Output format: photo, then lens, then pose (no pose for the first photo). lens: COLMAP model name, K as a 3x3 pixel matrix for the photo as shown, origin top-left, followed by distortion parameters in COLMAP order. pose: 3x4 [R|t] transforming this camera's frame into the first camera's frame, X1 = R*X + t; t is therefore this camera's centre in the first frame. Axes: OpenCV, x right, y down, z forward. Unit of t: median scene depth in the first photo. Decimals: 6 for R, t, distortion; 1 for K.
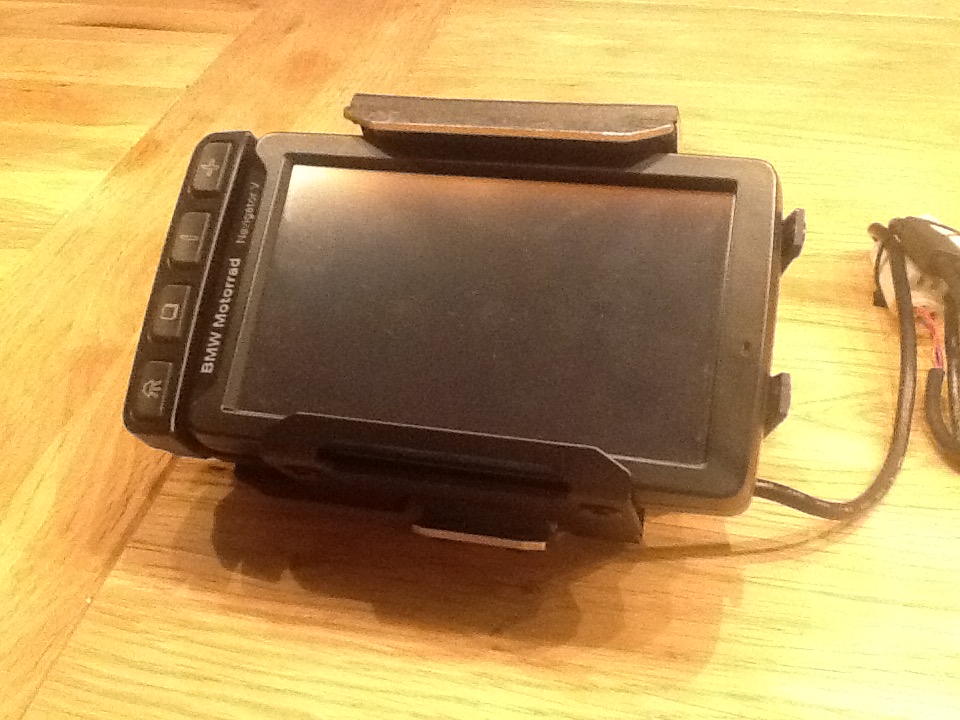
lens RADIAL K [[1200.4, 0, 480.0], [0, 1200.4, 360.0], [0, 0, 1]] dist [0.002492, -0.010171]
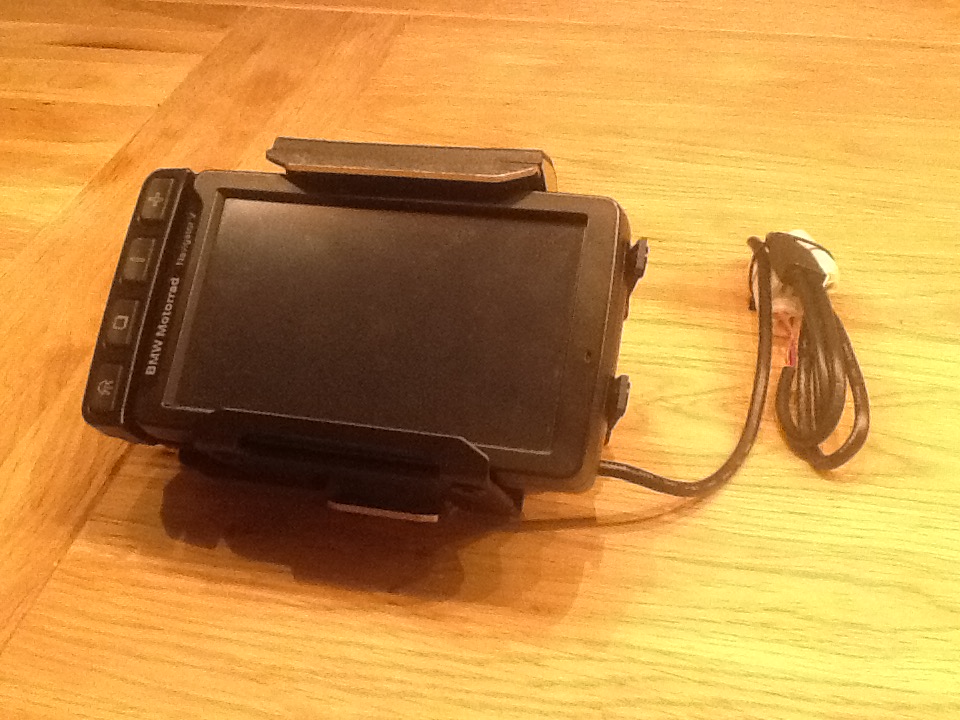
lens RADIAL K [[1200.4, 0, 480.0], [0, 1200.4, 360.0], [0, 0, 1]] dist [0.002492, -0.010171]
pose [[0.999987, -0.000495, -0.005056, 0.102511], [0.000581, 0.999856, 0.016952, -0.022573], [0.005047, -0.016955, 0.999844, -0.188082]]
